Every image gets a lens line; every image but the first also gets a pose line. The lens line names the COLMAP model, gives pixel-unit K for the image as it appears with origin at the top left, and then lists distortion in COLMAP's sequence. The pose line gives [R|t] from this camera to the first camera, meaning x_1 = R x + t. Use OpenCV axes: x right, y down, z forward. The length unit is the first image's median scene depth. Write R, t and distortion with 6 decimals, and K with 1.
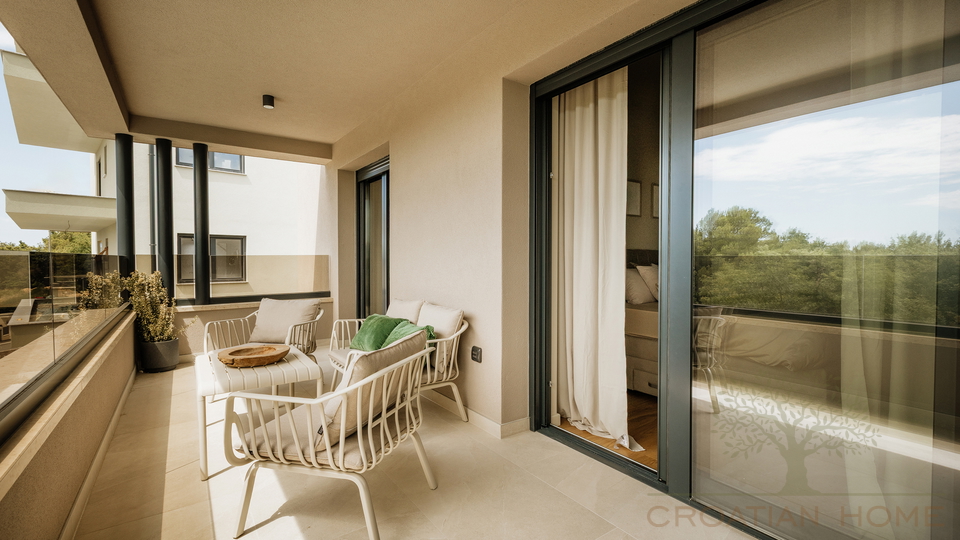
lens RADIAL K [[429.1, 0, 486.7], [0, 429.1, 272.6], [0, 0, 1]] dist [-0.000590, -0.001108]
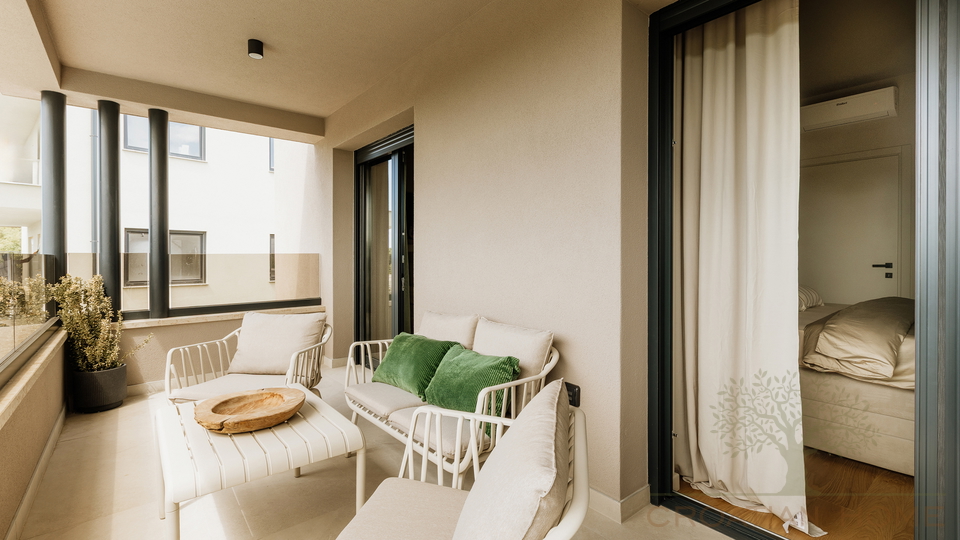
lens RADIAL K [[429.1, 0, 472.4], [0, 429.1, 263.3], [0, 0, 1]] dist [-0.000590, -0.001108]
pose [[0.998264, -0.001674, 0.058880, -0.163060], [0.002675, 0.999853, -0.016926, -0.009811], [-0.058843, 0.017054, 0.998122, 0.219025]]
